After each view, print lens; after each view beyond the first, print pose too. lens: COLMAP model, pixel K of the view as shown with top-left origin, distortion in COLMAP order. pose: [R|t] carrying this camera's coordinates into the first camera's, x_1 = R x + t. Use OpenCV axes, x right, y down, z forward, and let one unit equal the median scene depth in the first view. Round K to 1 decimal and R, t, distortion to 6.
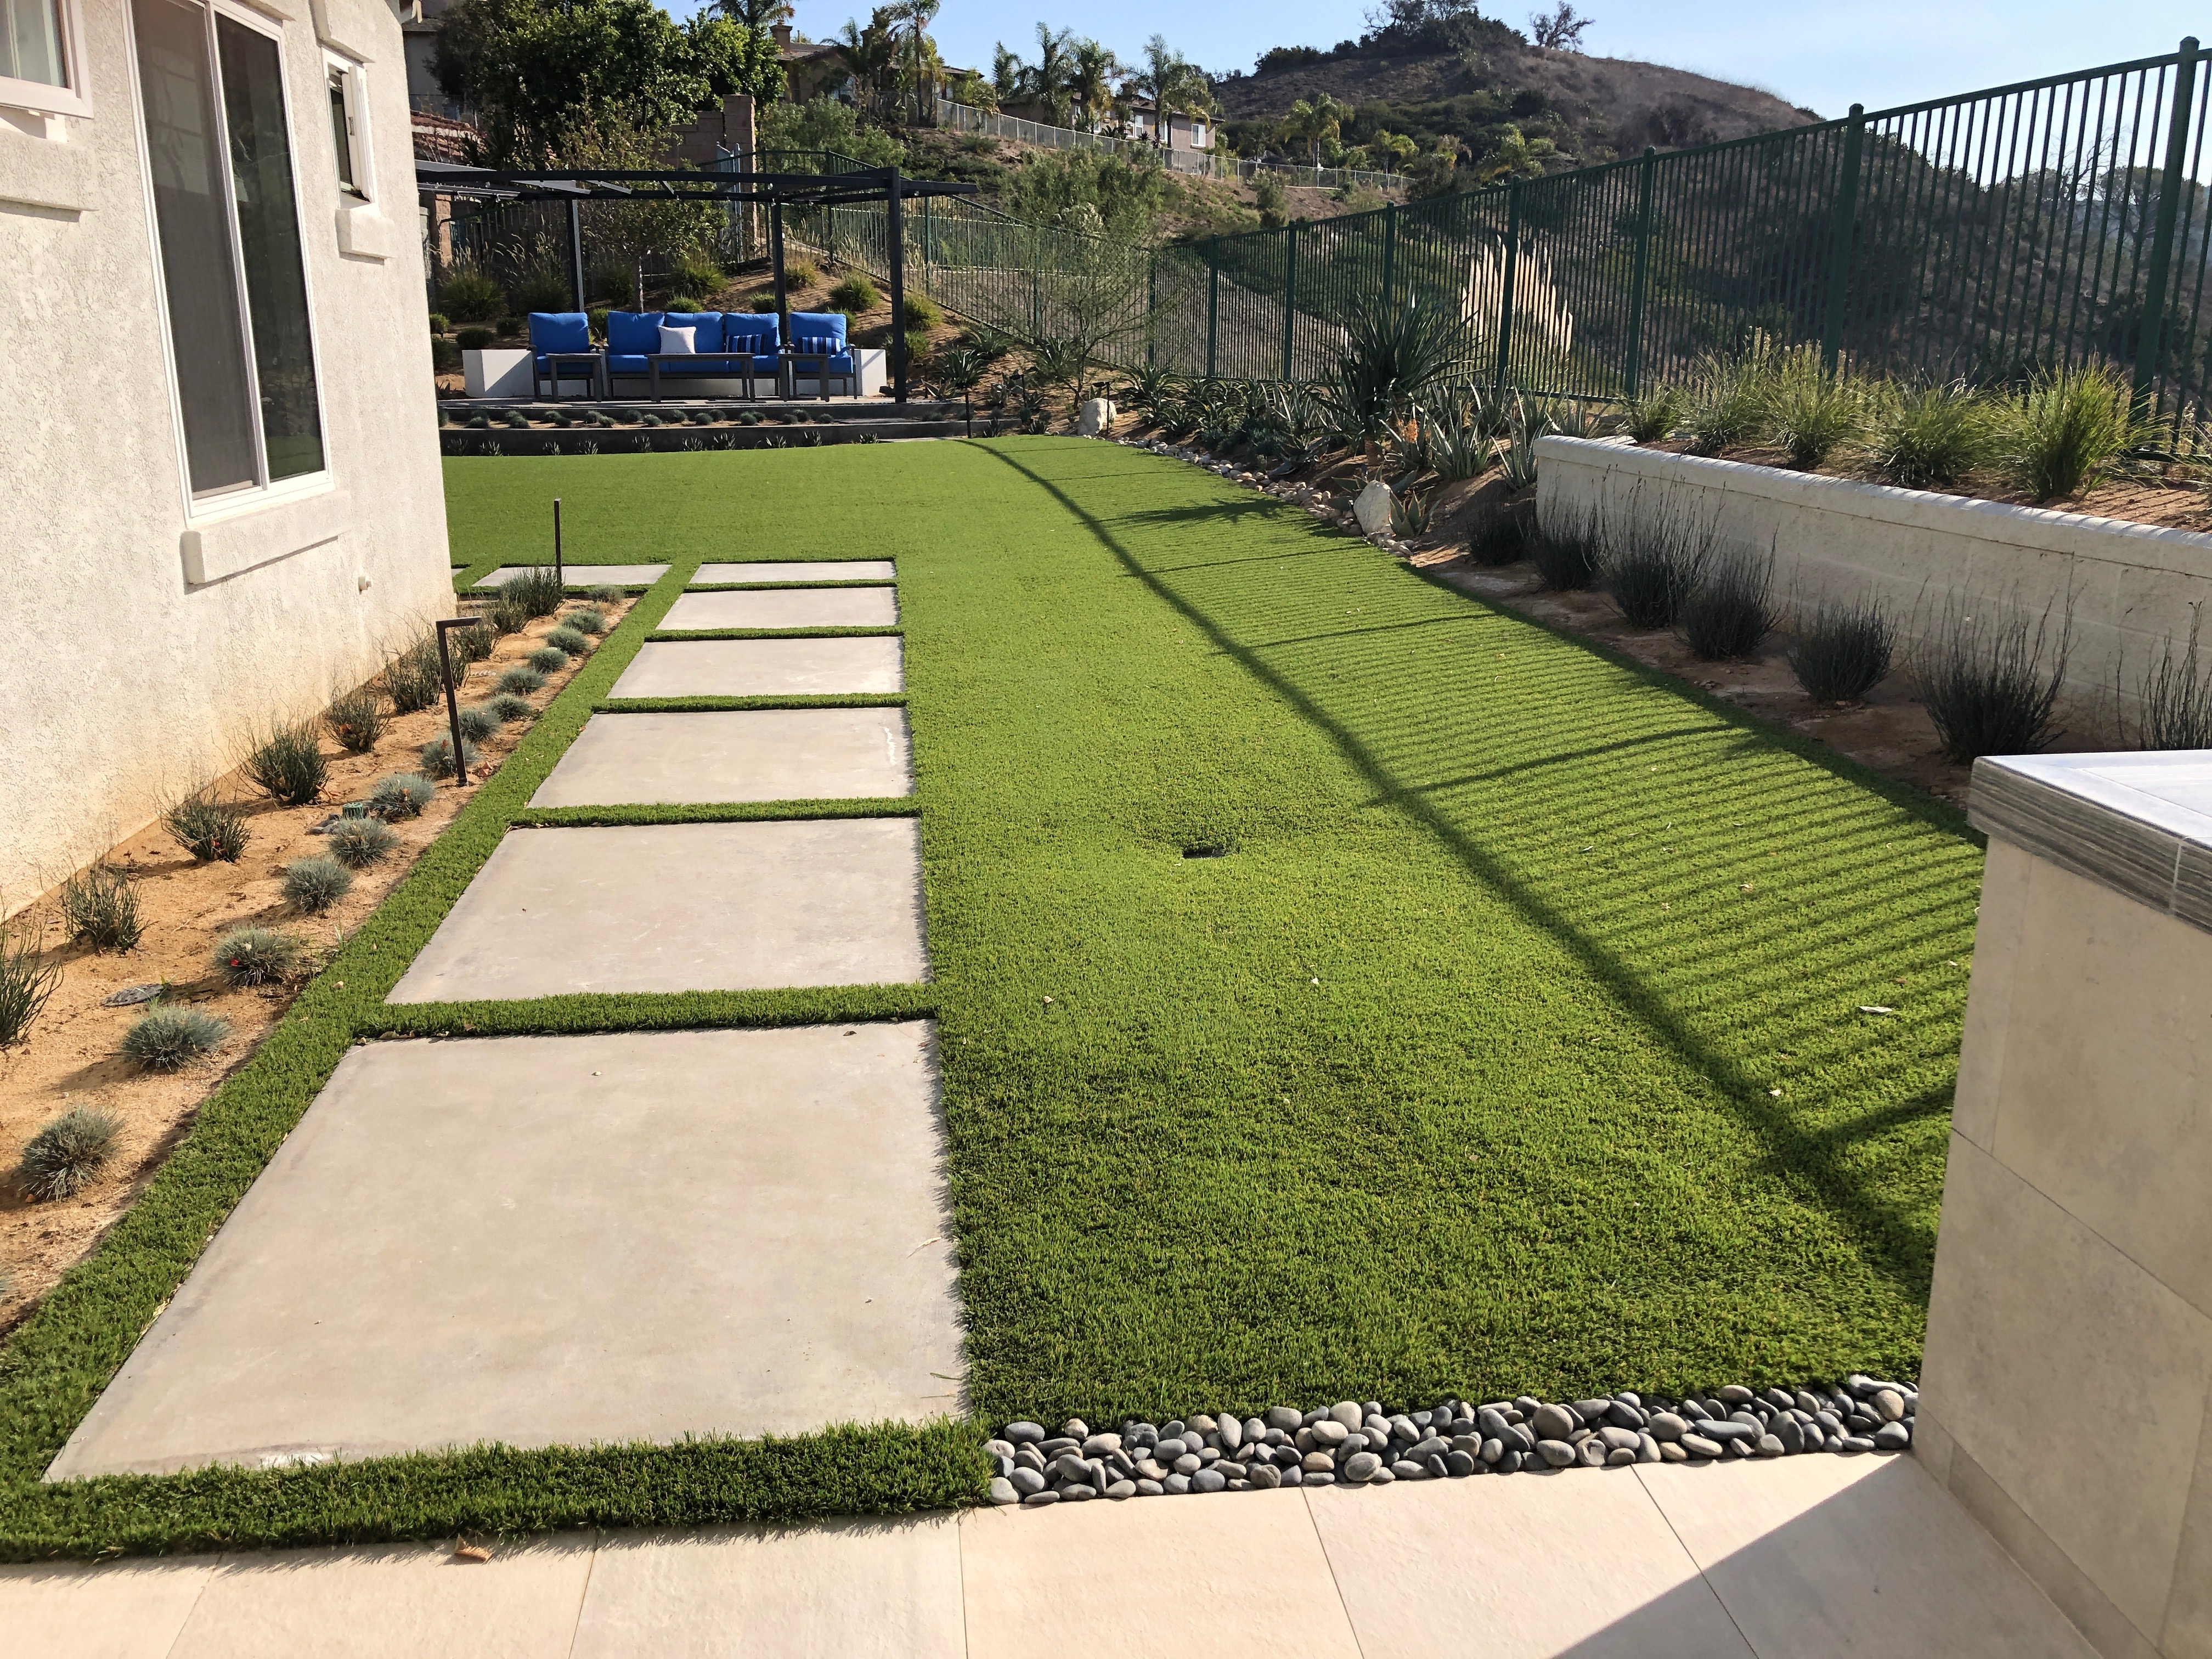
lens RADIAL K [[1816.1, 0, 1097.2], [0, 1816.1, 821.5], [0, 0, 1]] dist [0.025012, -0.015328]
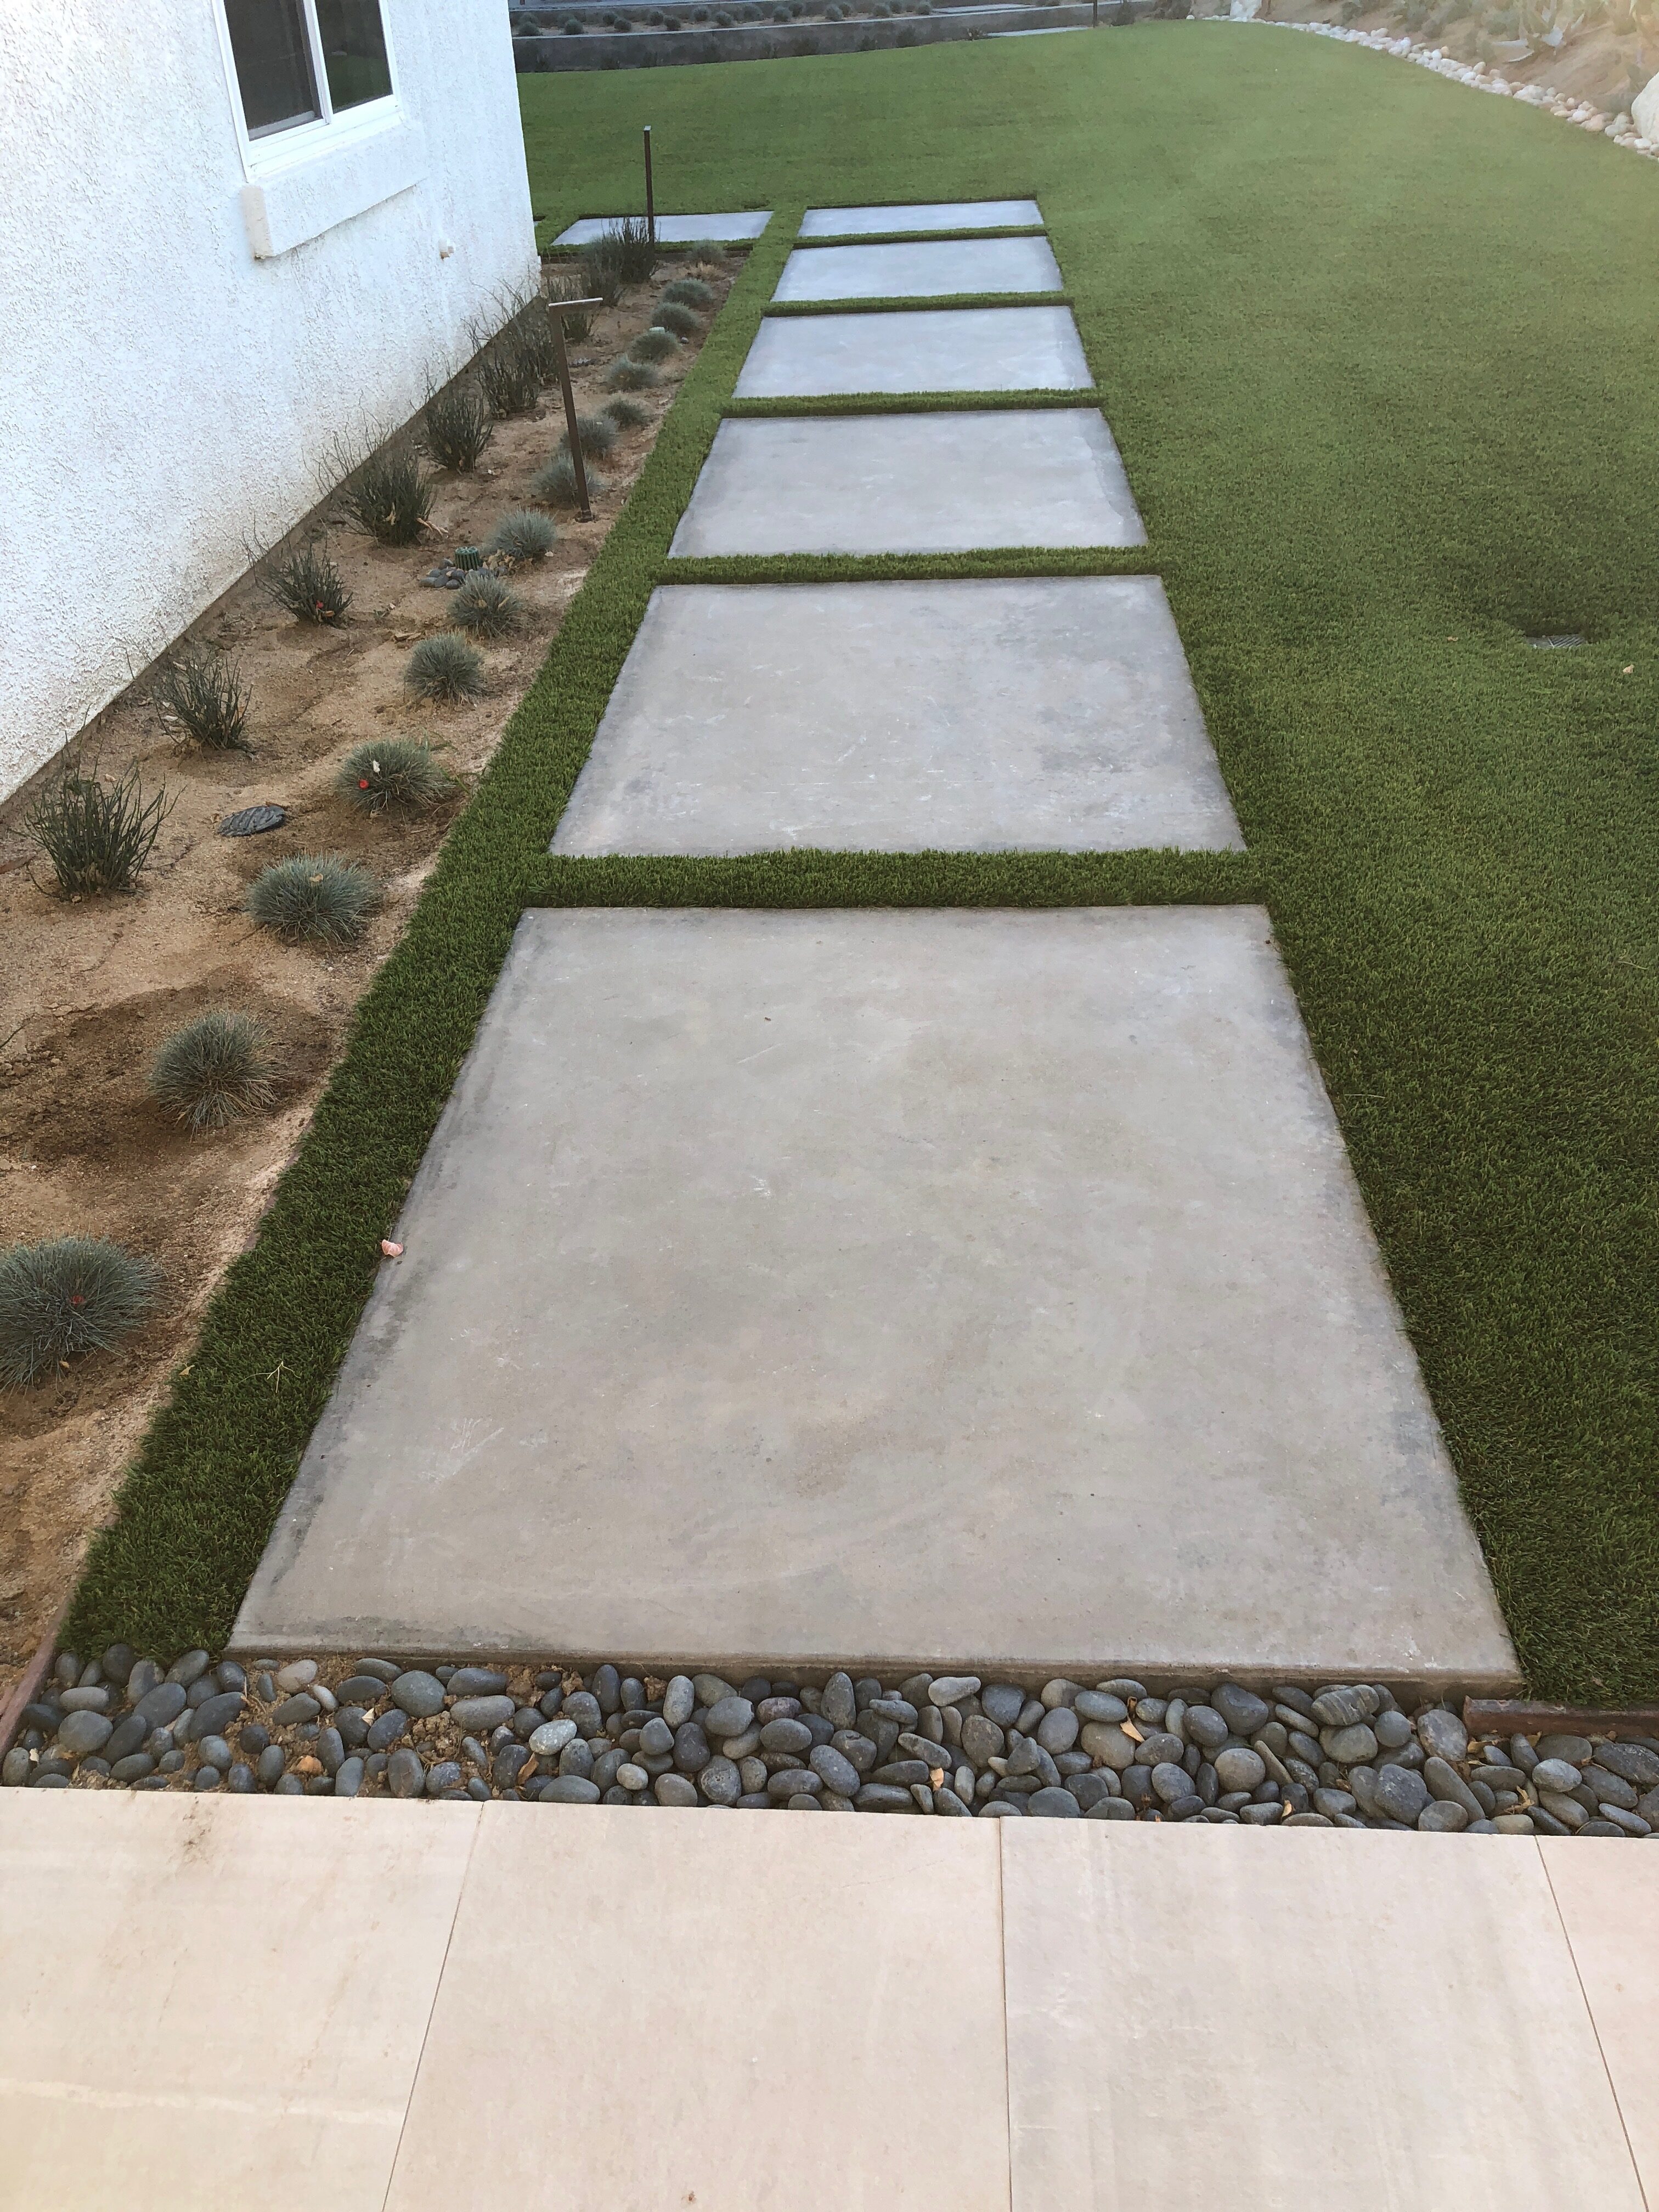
lens RADIAL K [[1816.1, 0, 841.4], [0, 1816.1, 1104.6], [0, 0, 1]] dist [0.025012, -0.015328]
pose [[0.986152, 0.056844, -0.155797, -0.103303], [-0.004642, 0.948518, 0.316689, -0.035484], [0.165778, -0.311580, 0.935647, 0.185441]]
